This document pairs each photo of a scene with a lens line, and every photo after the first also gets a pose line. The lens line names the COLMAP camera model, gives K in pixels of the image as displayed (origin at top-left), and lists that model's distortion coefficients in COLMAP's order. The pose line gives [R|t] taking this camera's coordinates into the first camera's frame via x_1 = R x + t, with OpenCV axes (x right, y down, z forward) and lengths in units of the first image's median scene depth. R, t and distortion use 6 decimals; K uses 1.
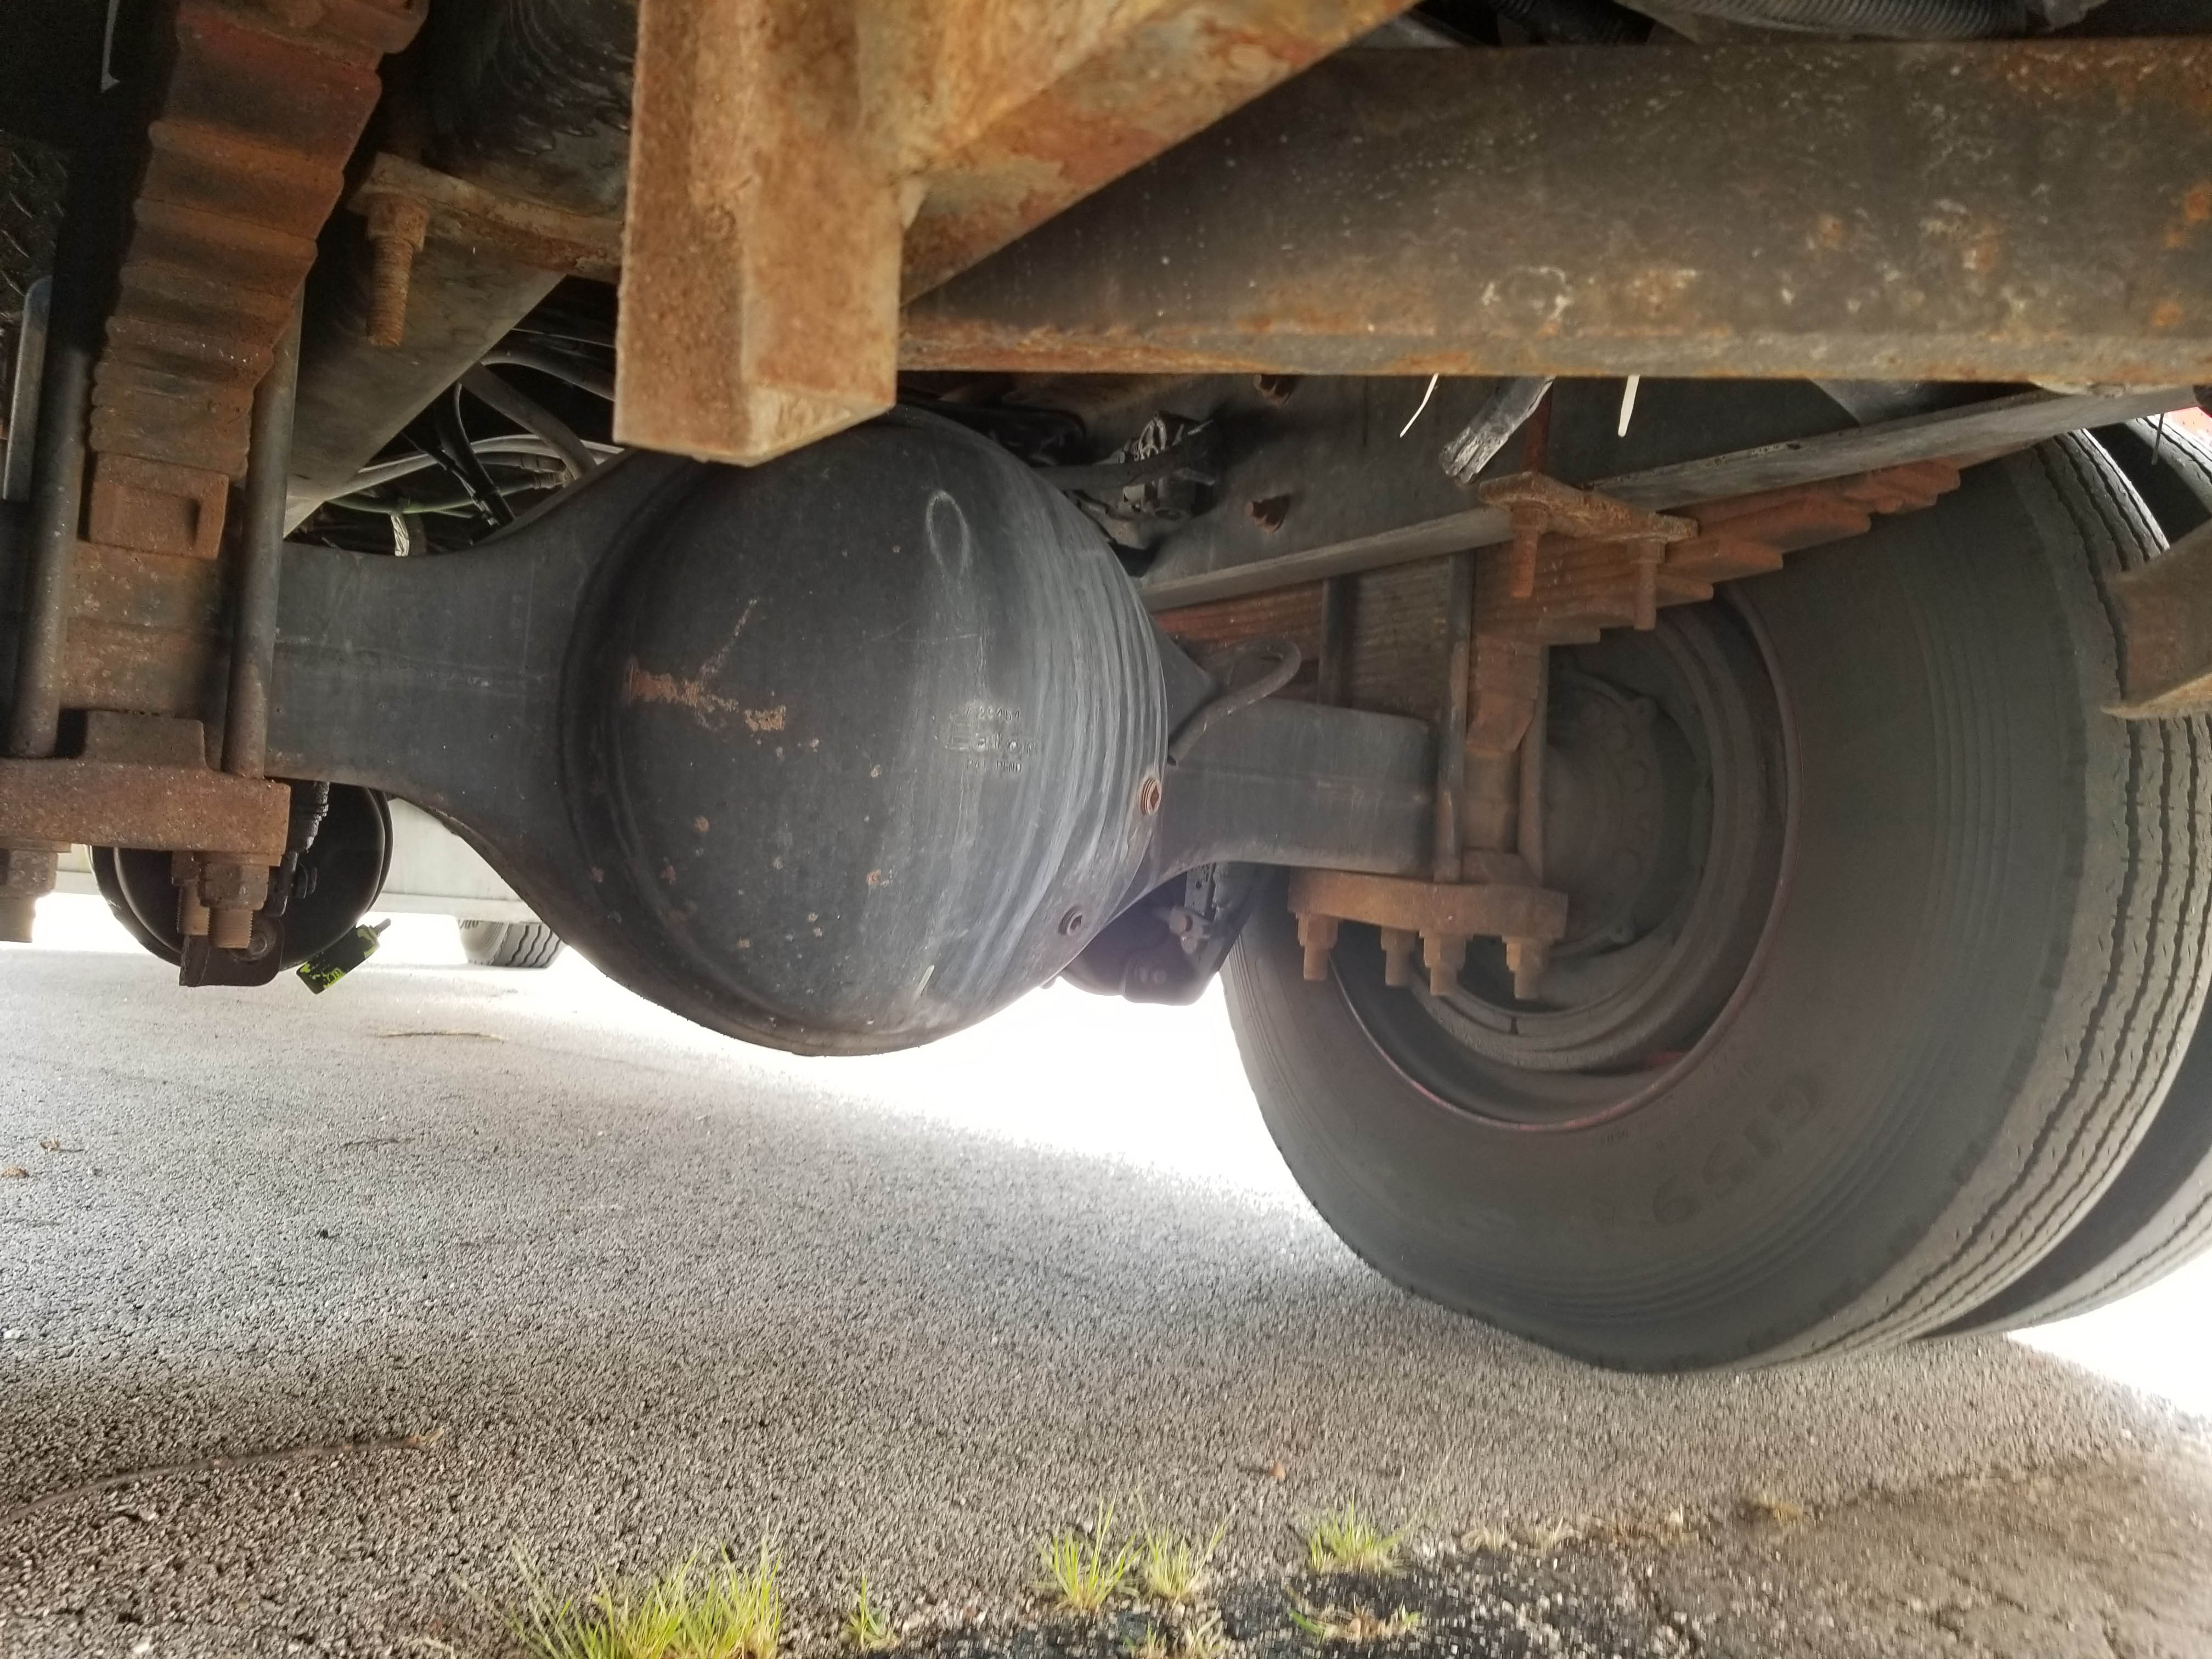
lens RADIAL K [[1761.0, 0, 1074.1], [0, 1761.0, 811.8], [0, 0, 1]] dist [0.050295, -0.080507]
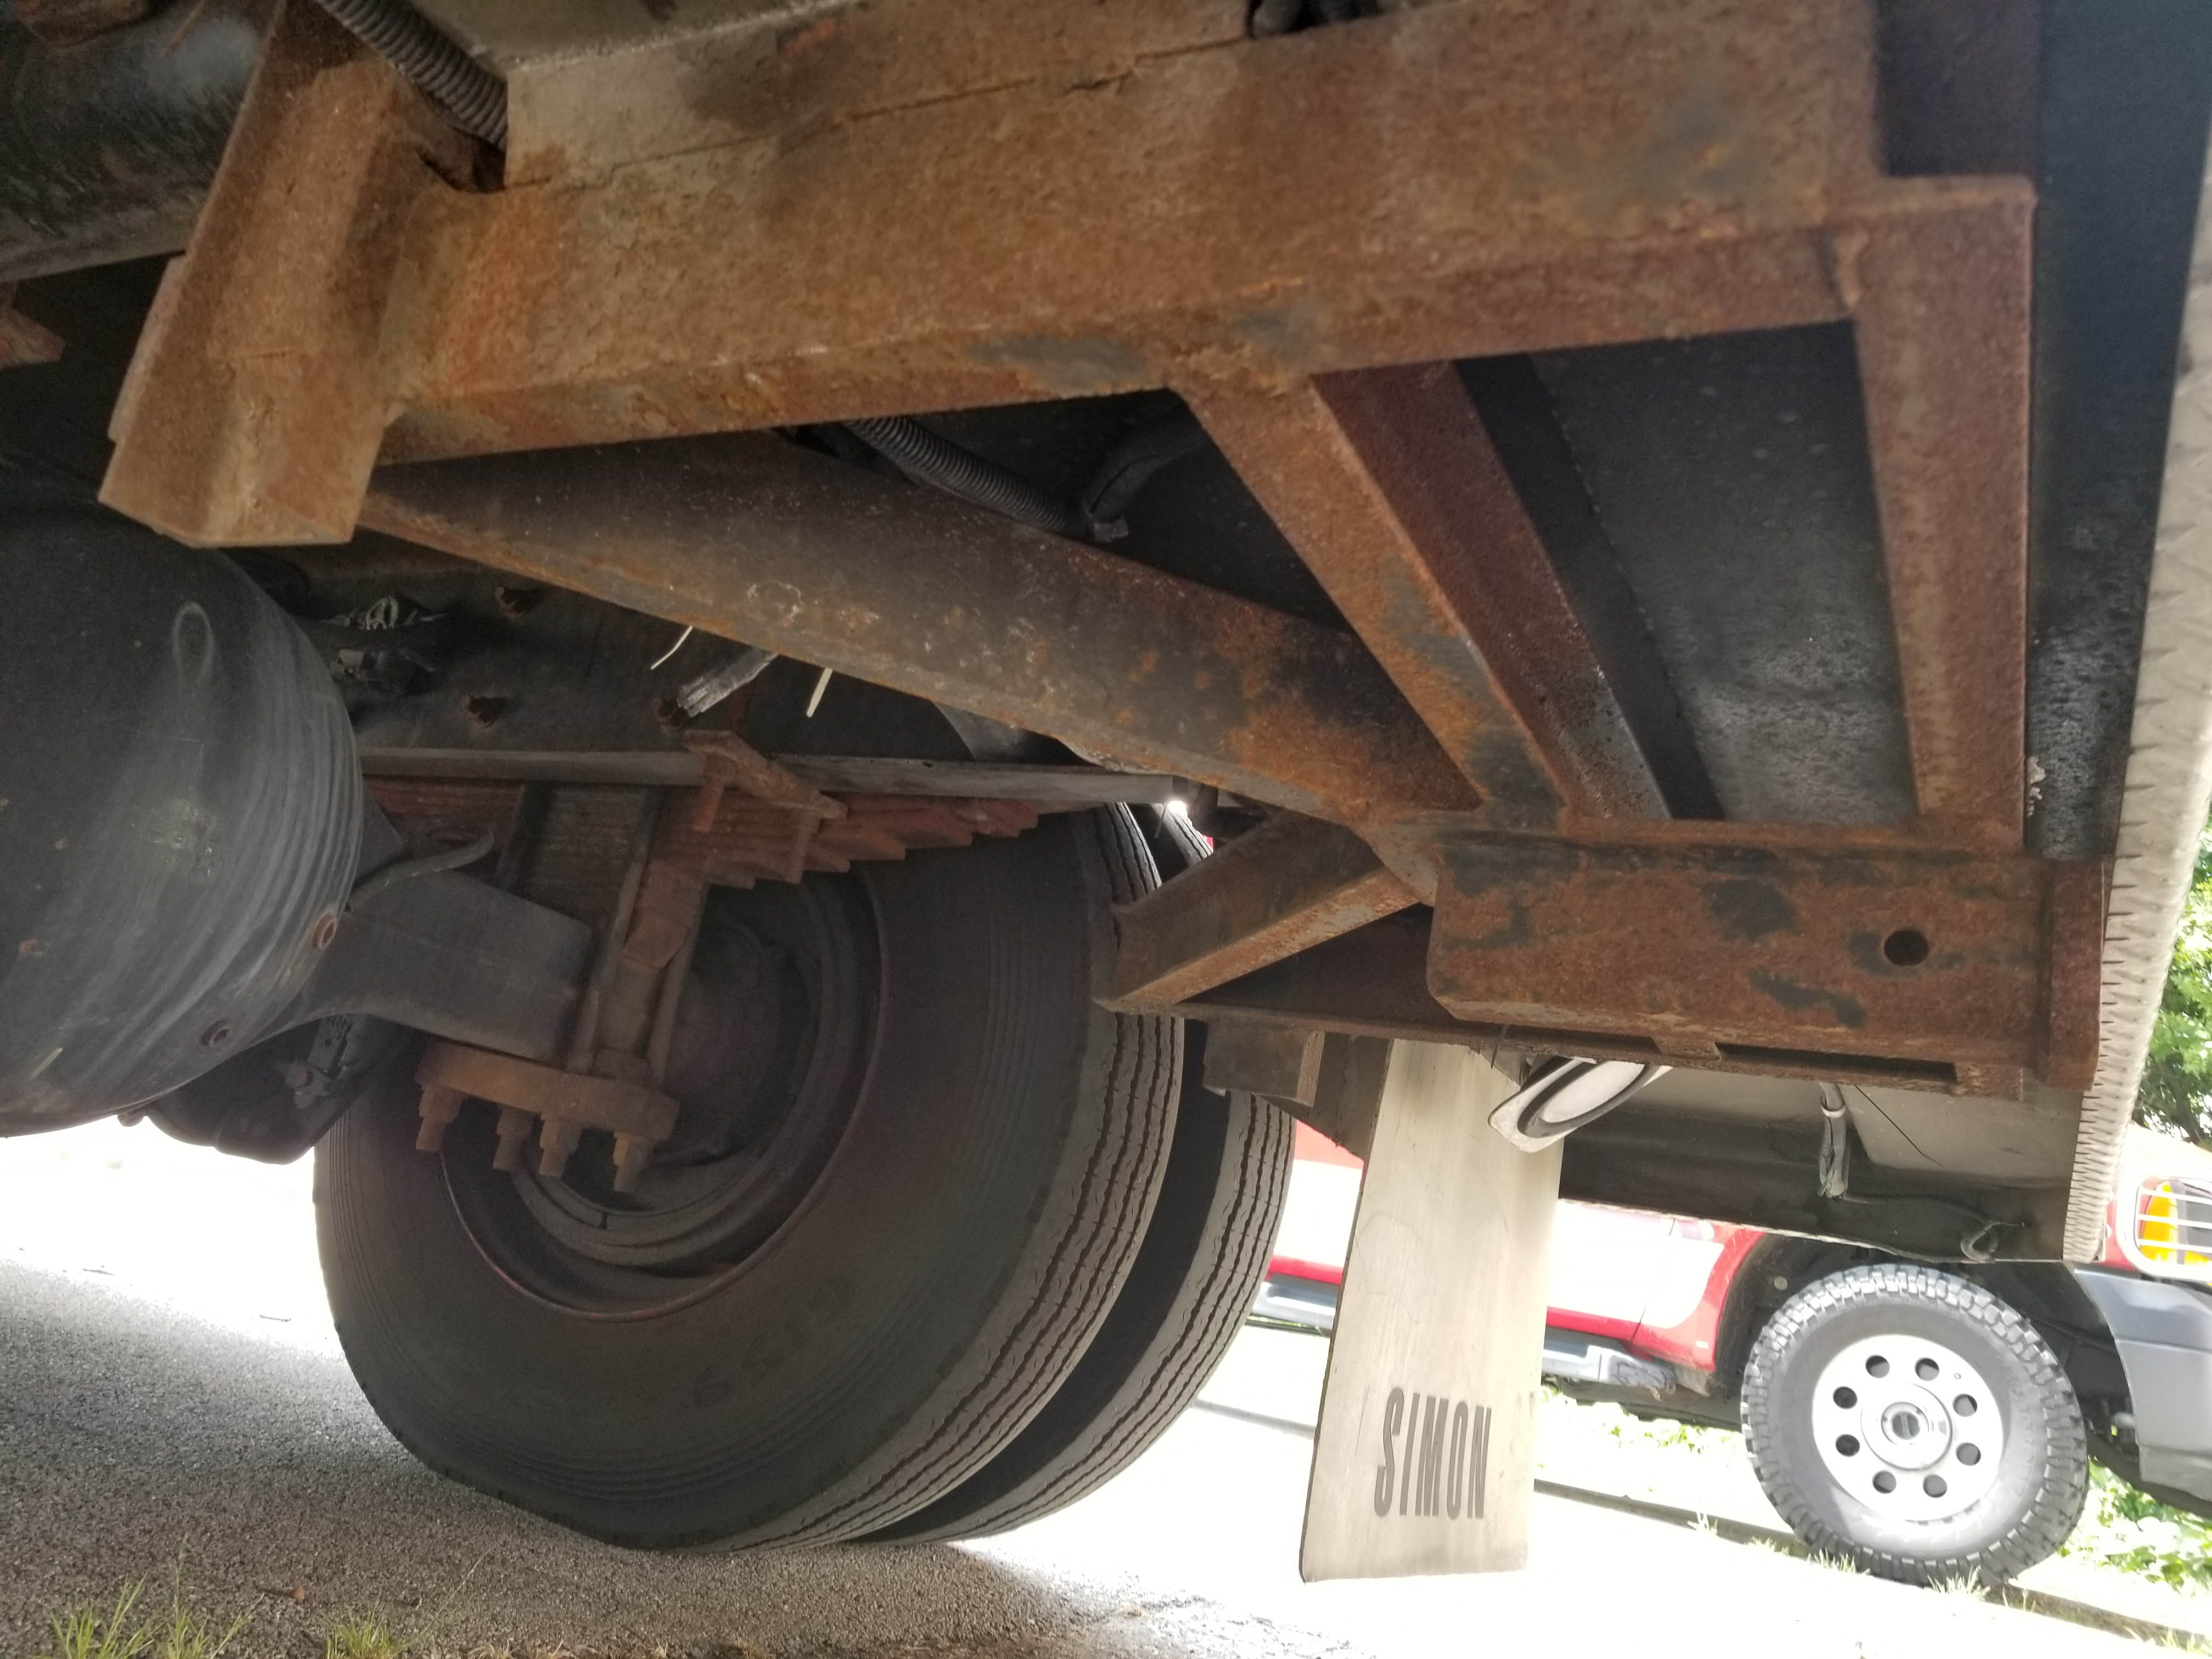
lens RADIAL K [[1761.0, 0, 1121.4], [0, 1761.0, 828.2], [0, 0, 1]] dist [0.050295, -0.080507]
pose [[0.855247, 0.231480, 0.463648, -0.053495], [-0.162266, 0.969321, -0.184626, 0.047873], [-0.492161, 0.082667, 0.866570, -0.161927]]
